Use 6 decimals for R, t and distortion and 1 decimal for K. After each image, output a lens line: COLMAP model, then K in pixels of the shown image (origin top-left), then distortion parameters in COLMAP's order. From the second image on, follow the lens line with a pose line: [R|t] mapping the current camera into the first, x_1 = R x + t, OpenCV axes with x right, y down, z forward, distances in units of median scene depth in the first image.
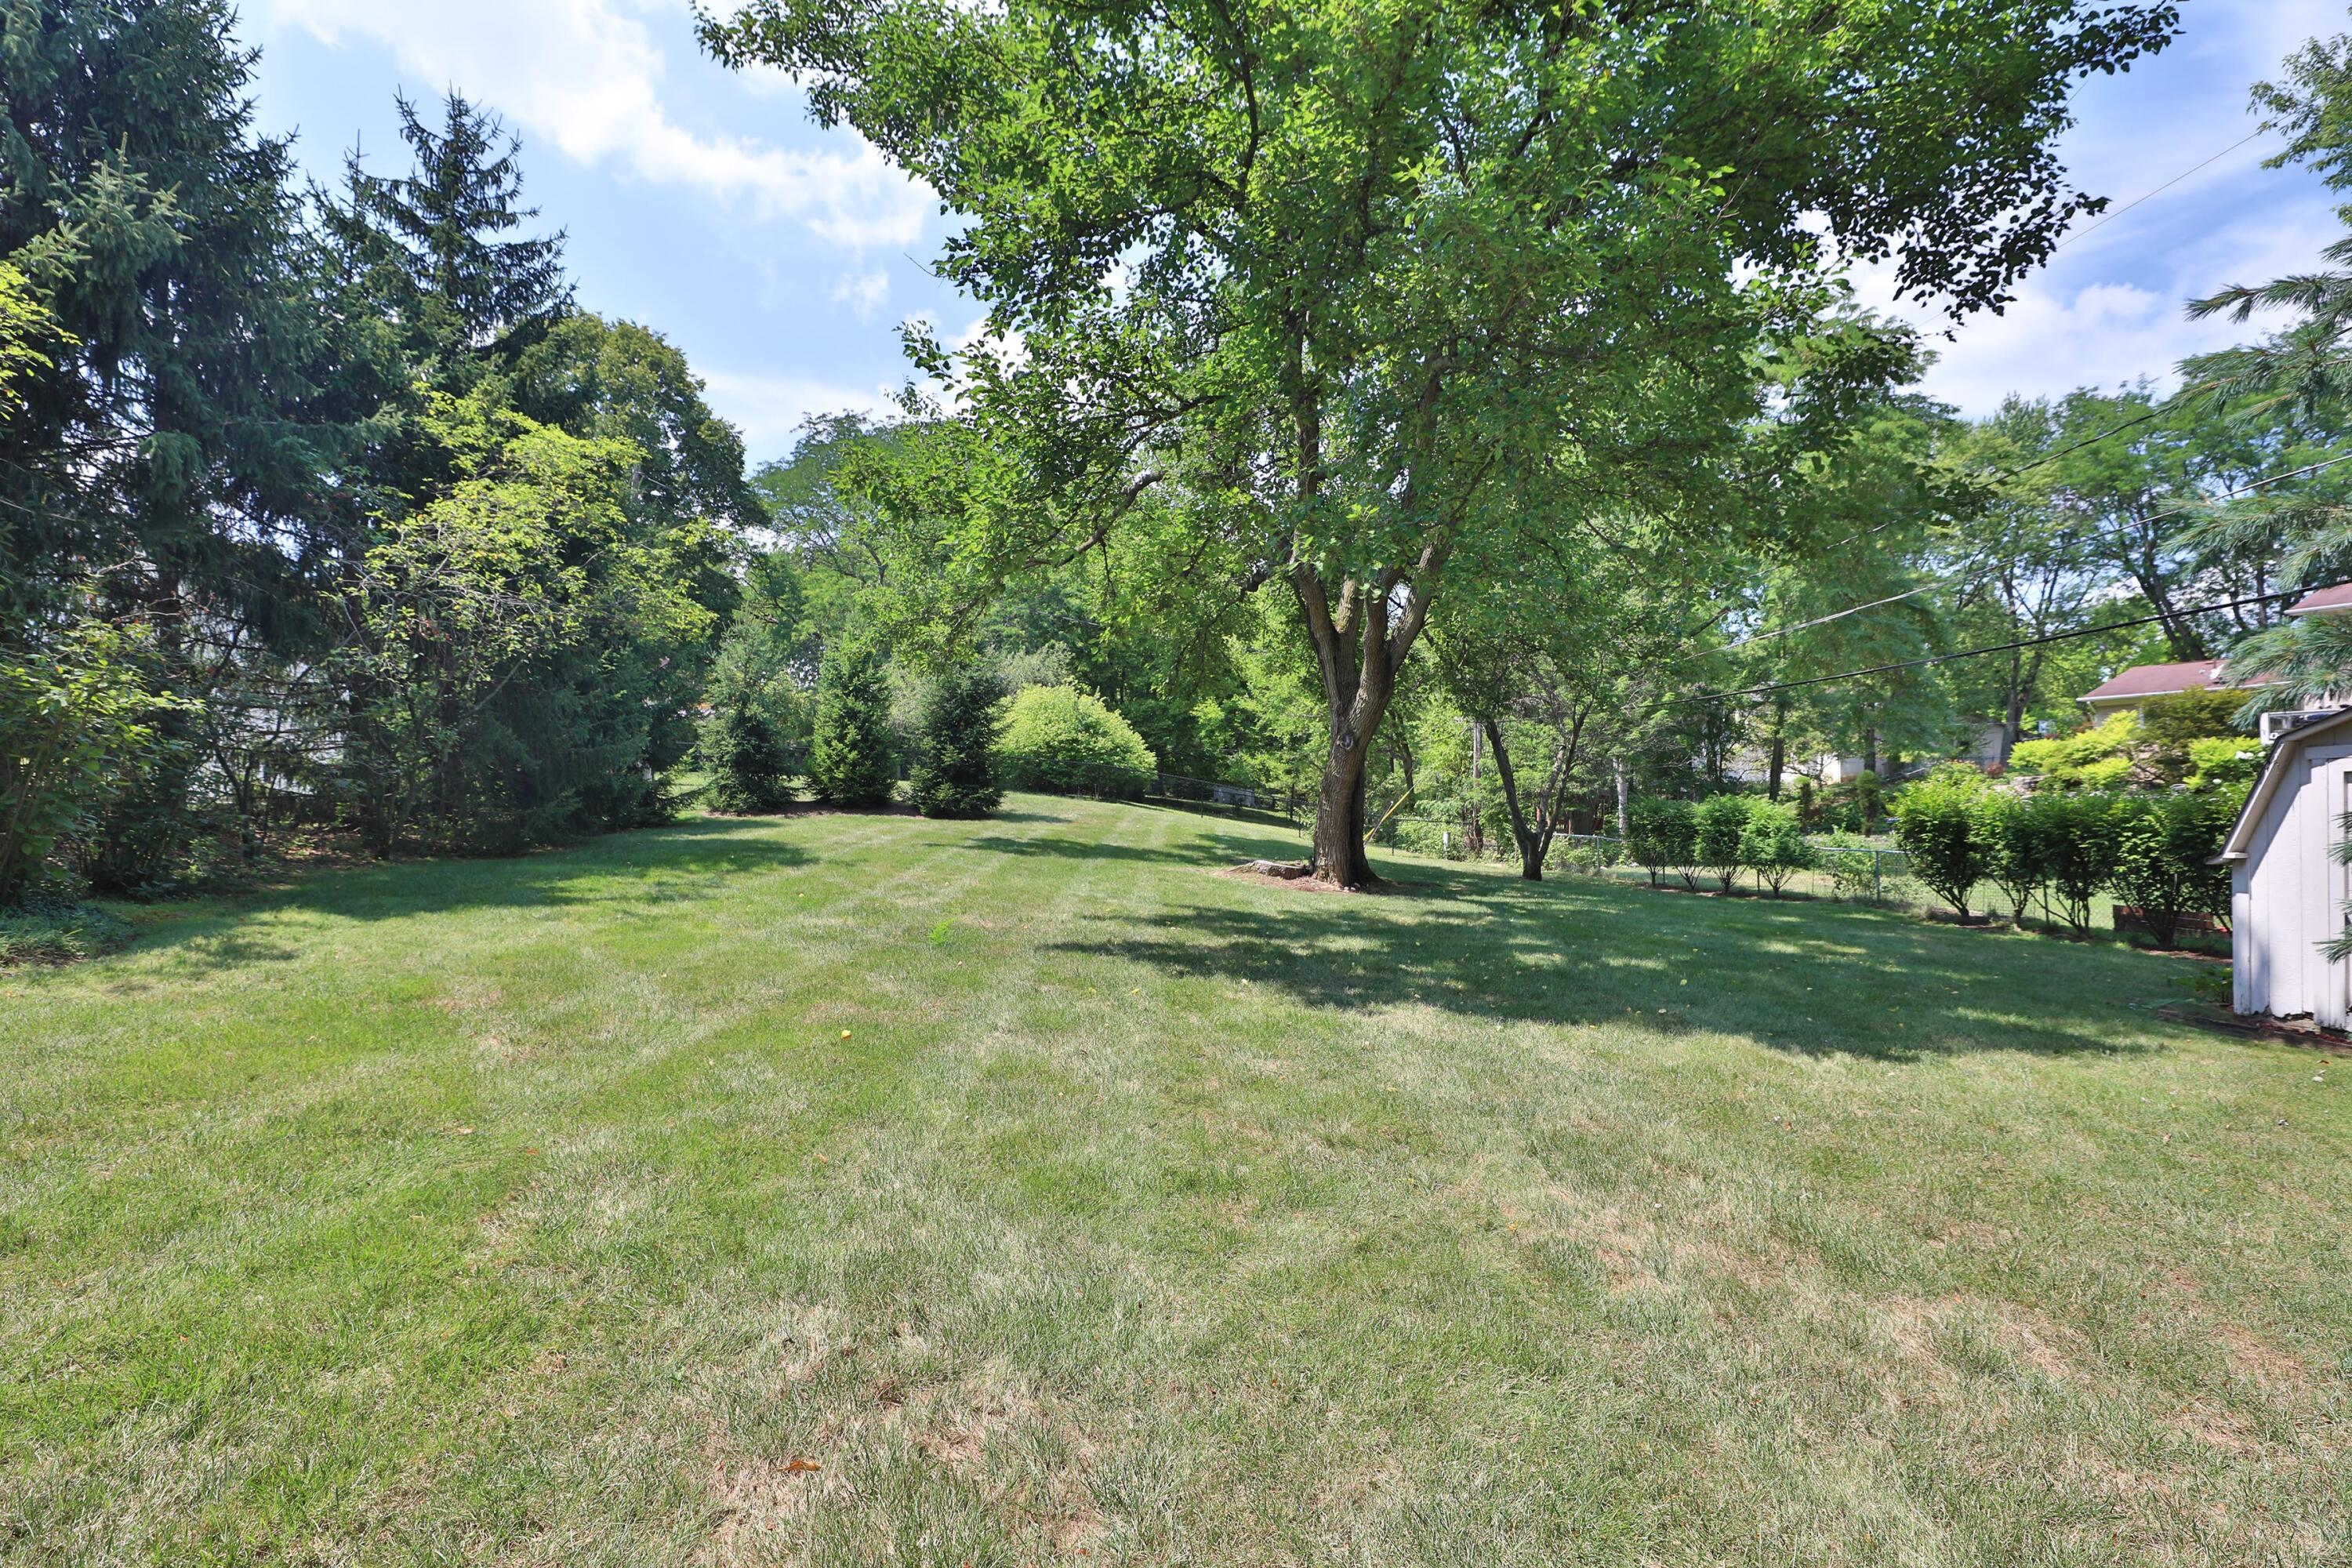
lens RADIAL K [[1084.1, 0, 1166.5], [0, 1084.1, 774.6], [0, 0, 1]] dist [-0.030482, 0.001139]
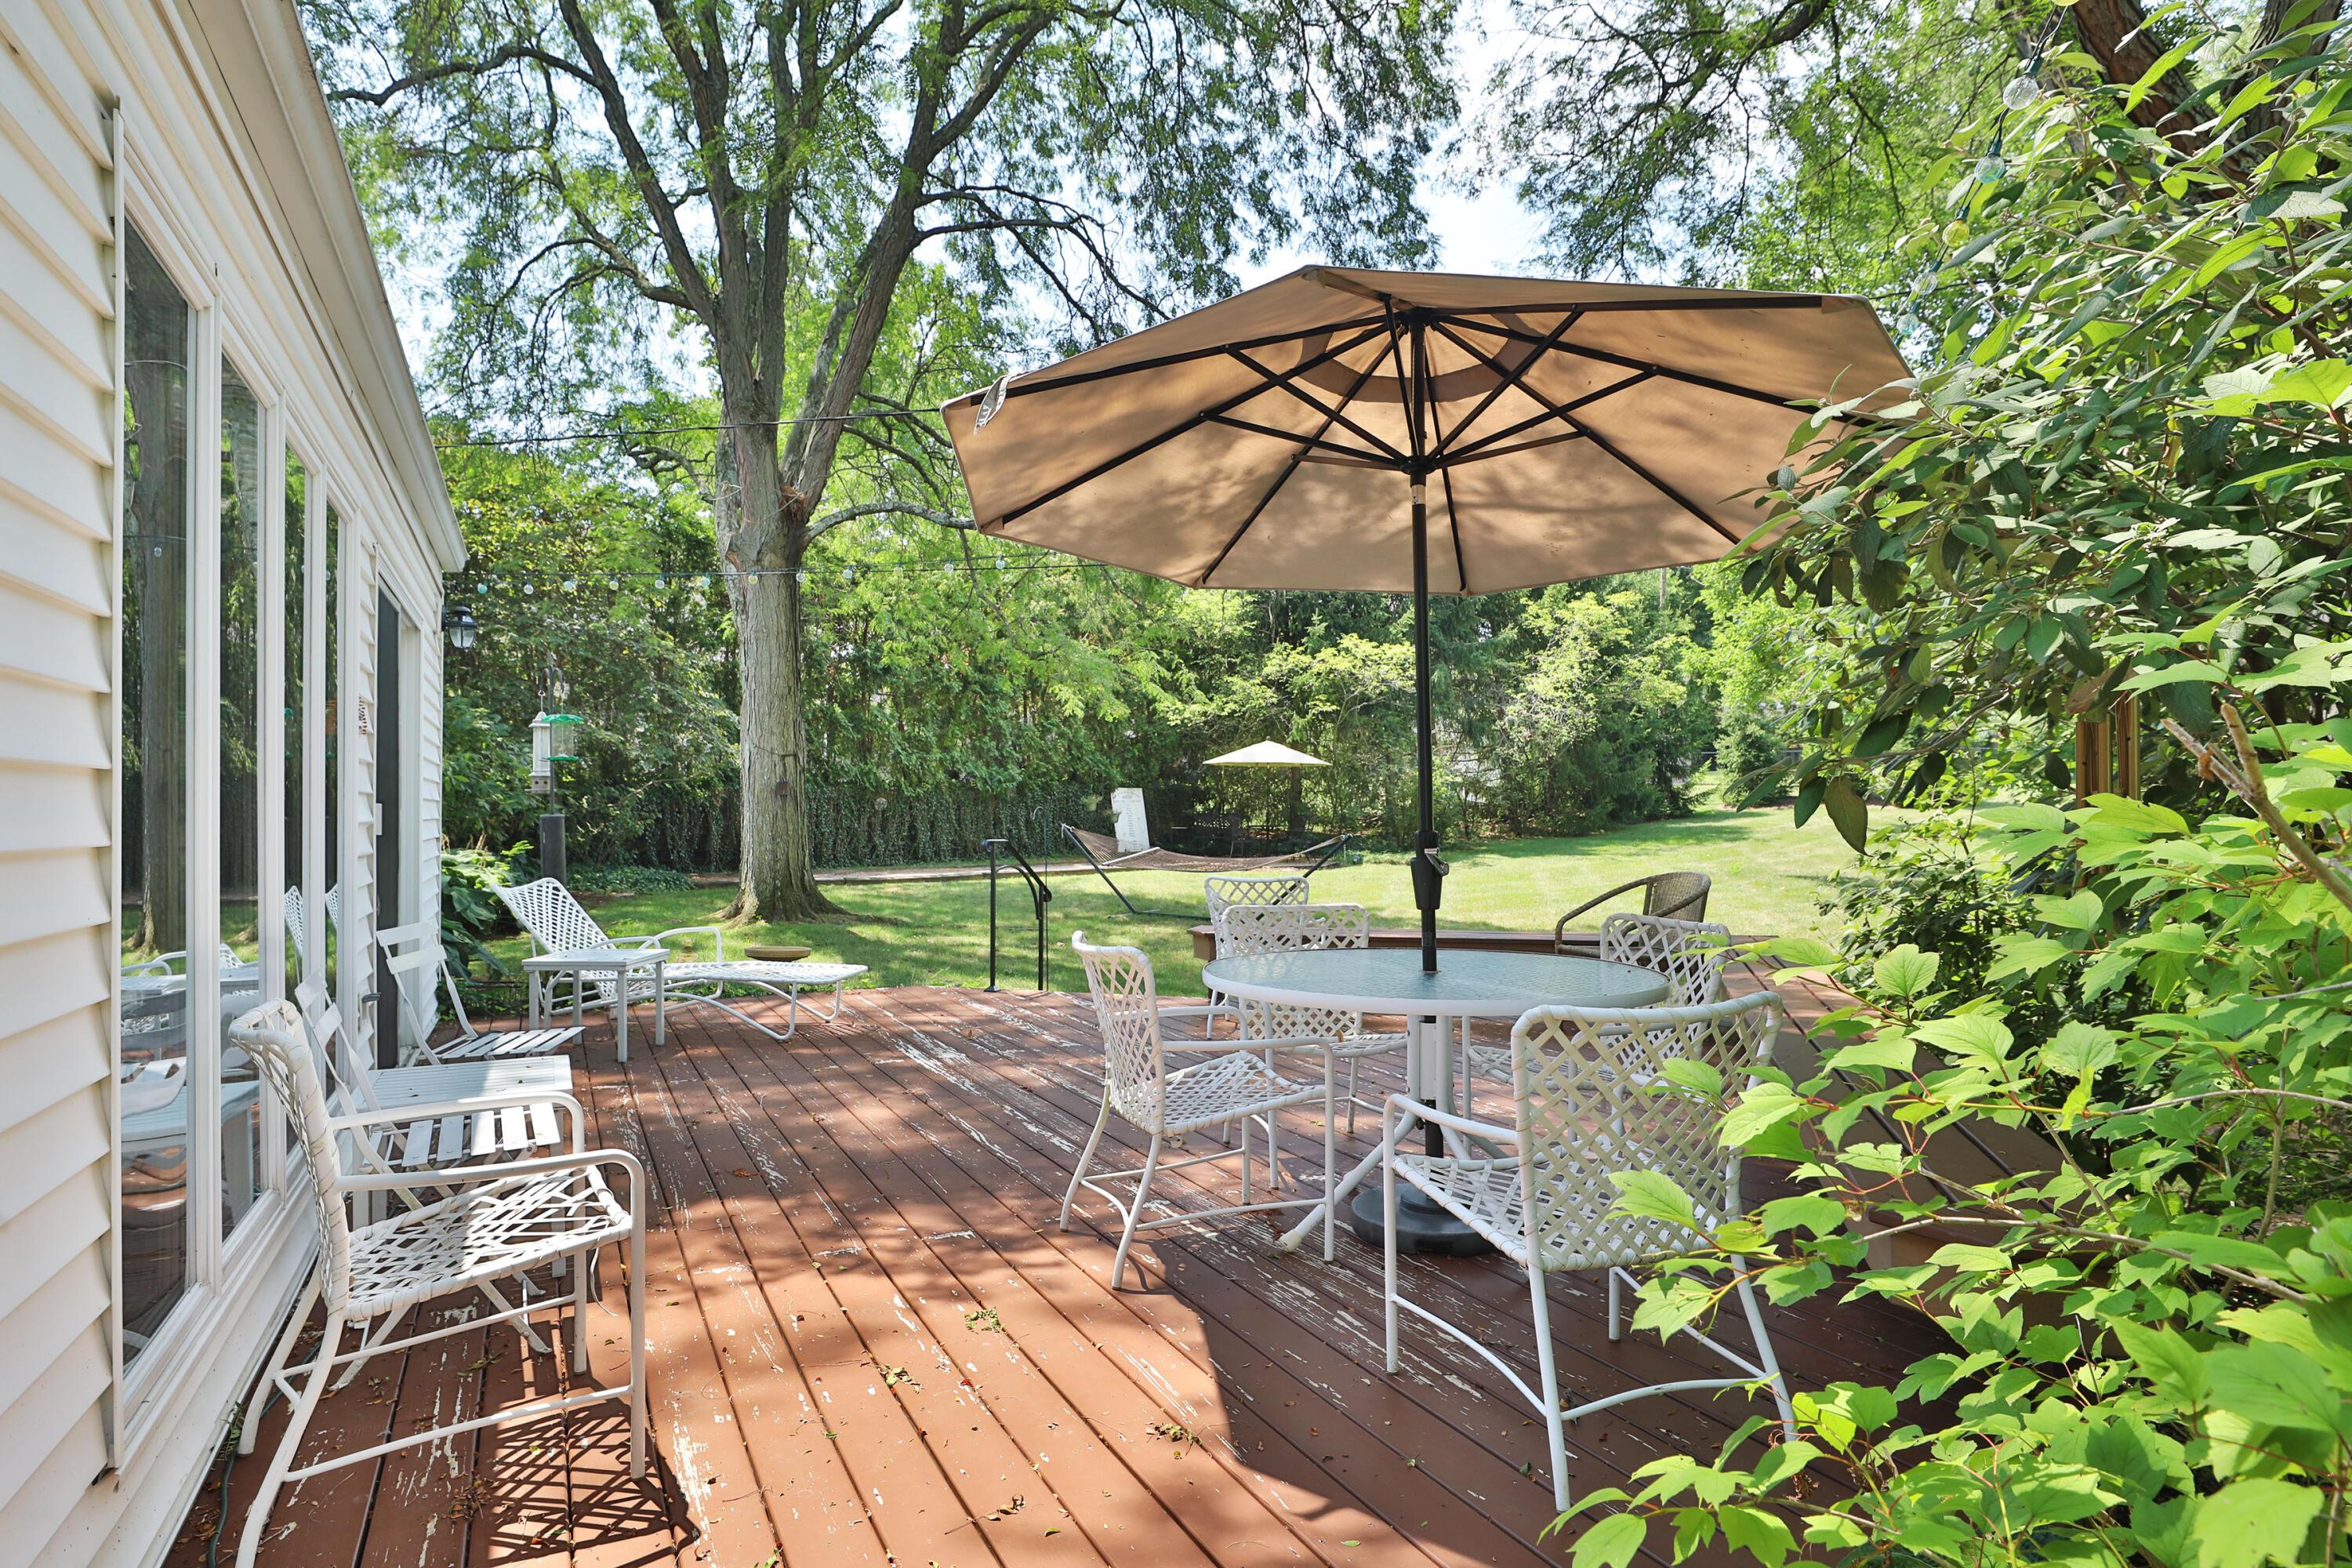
lens RADIAL K [[1277.4, 0, 1178.4], [0, 1277.4, 797.7], [0, 0, 1]] dist [0.002287, -0.000059]
pose [[0.623158, -0.021000, -0.781814, 0.401083], [0.050257, 0.998649, 0.013234, -0.030779], [0.780479, -0.047539, 0.623371, -0.534957]]
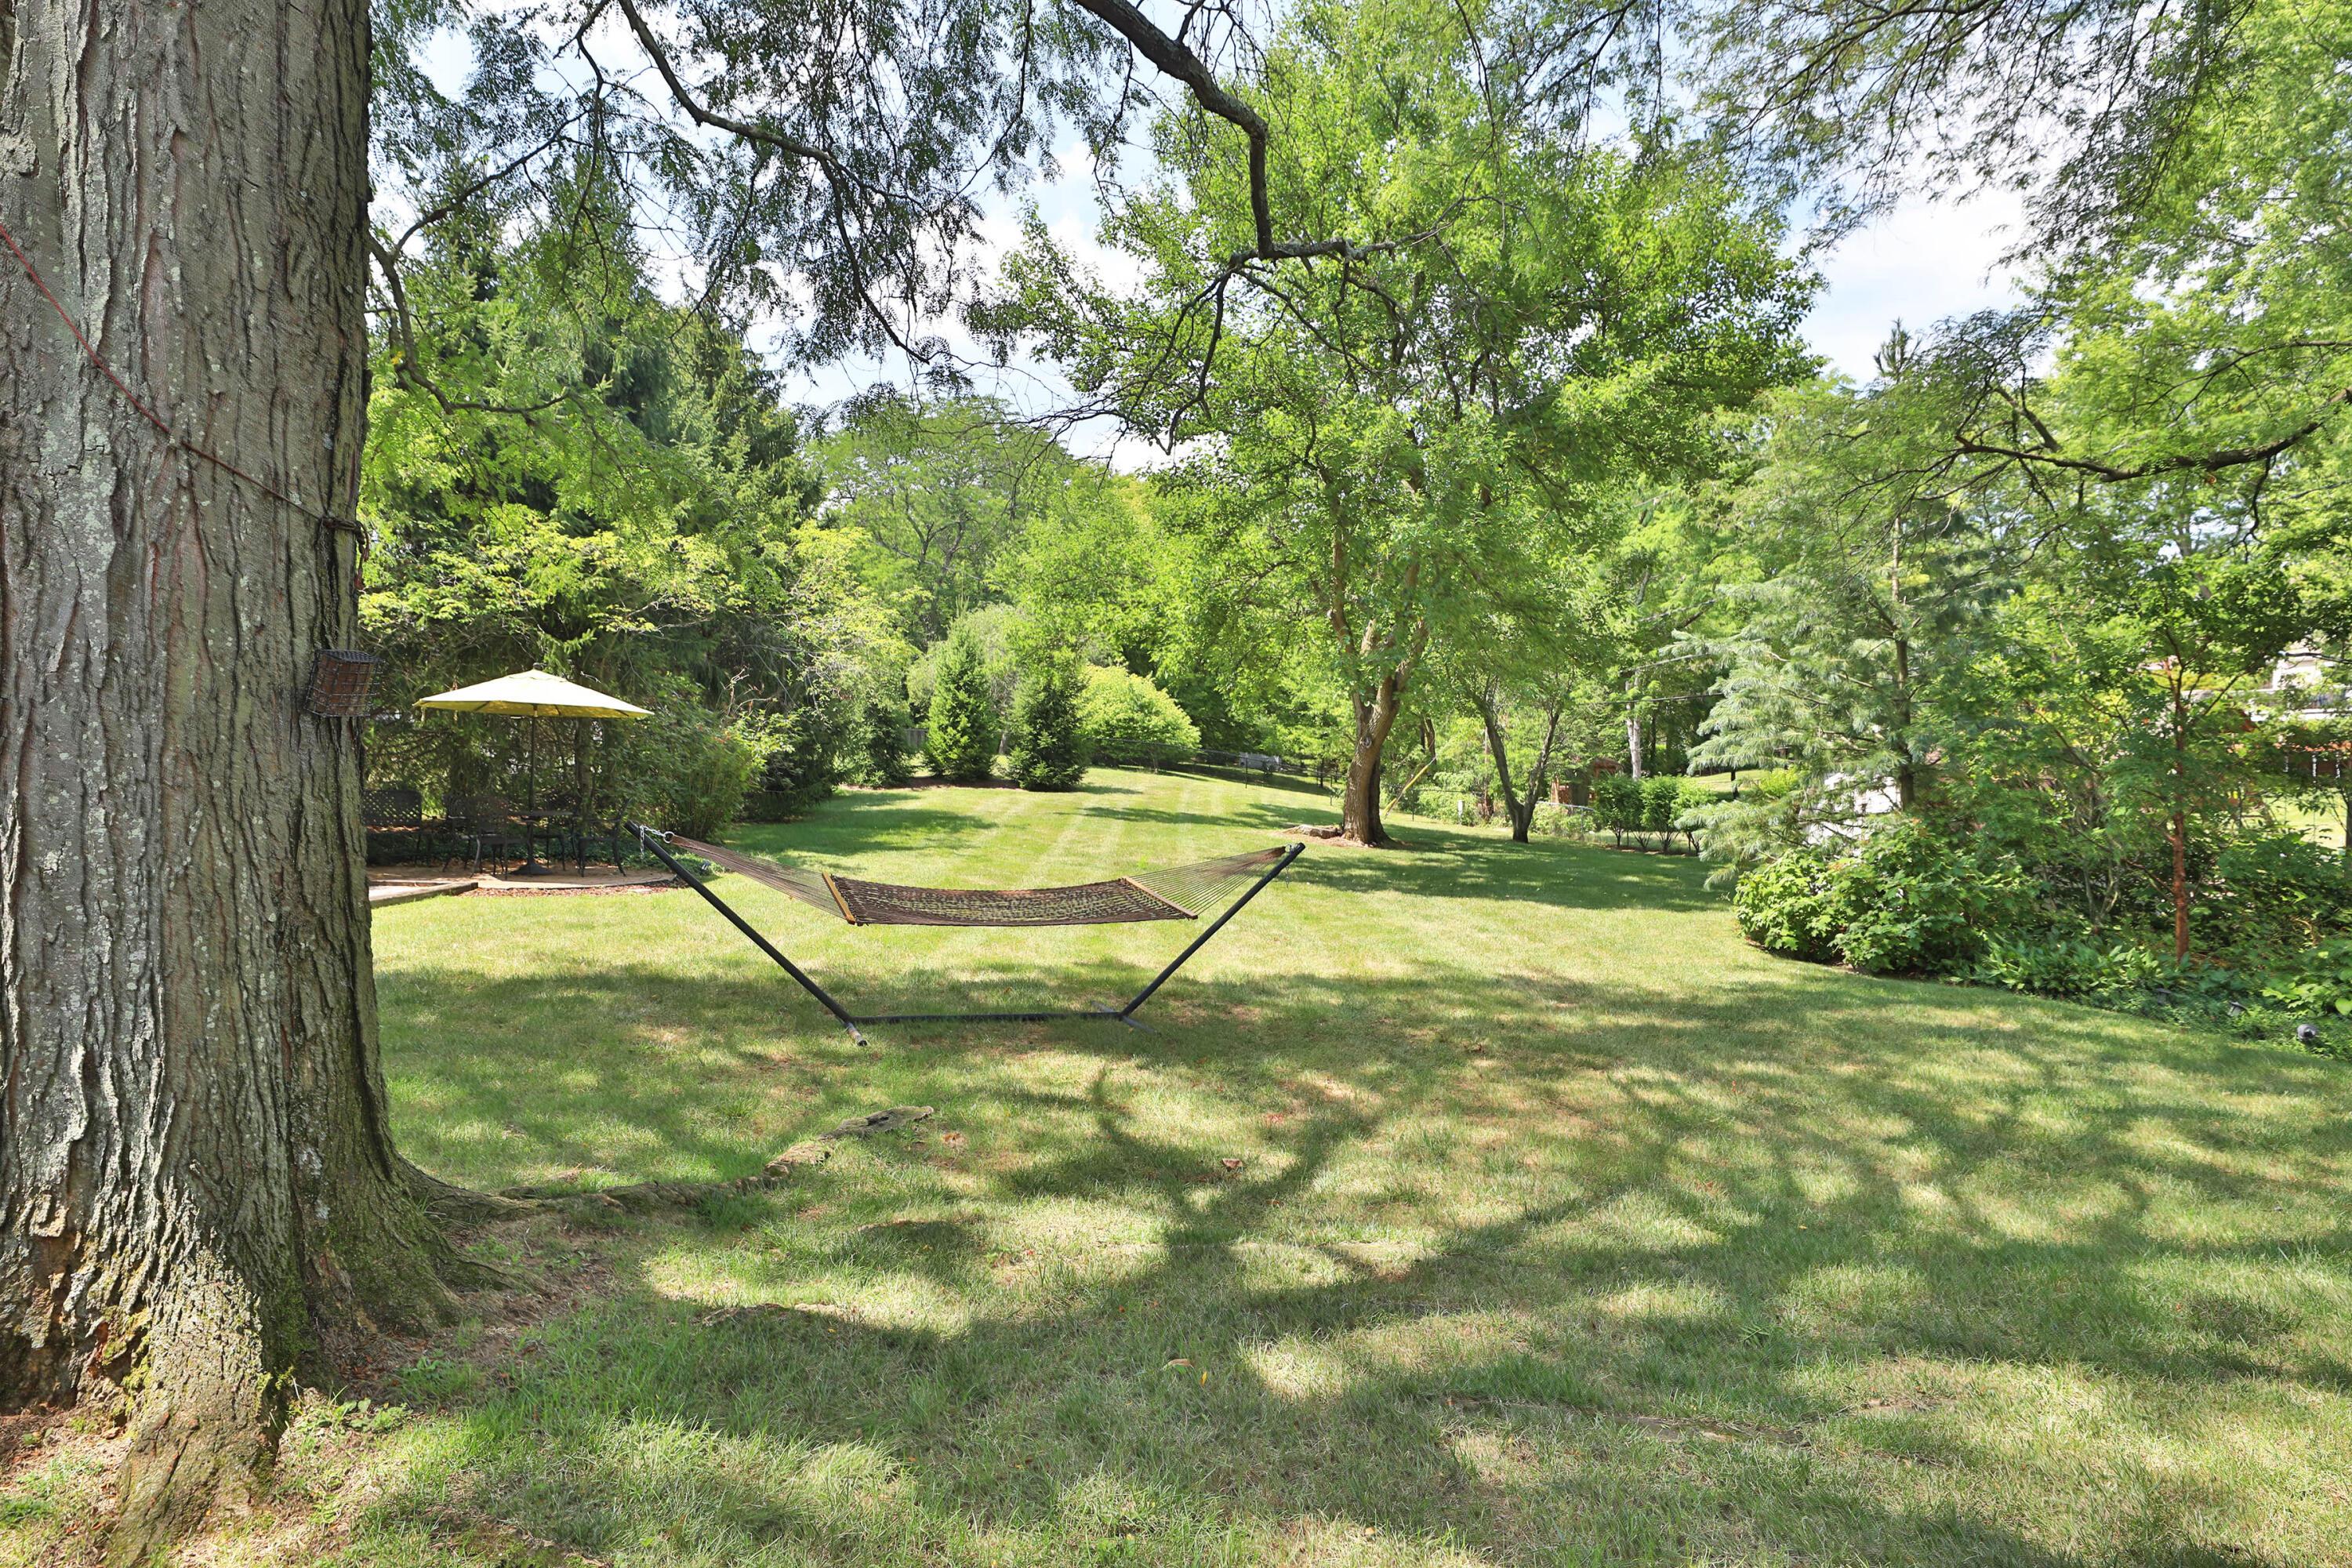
lens RADIAL K [[1277.4, 0, 1158.0], [0, 1277.4, 786.9], [0, 0, 1]] dist [0.002287, -0.000059]
pose [[0.999954, 0.000079, -0.009547, -0.058614], [0.000376, 0.998865, 0.047637, -0.032624], [0.009540, -0.047639, 0.998819, -0.433966]]
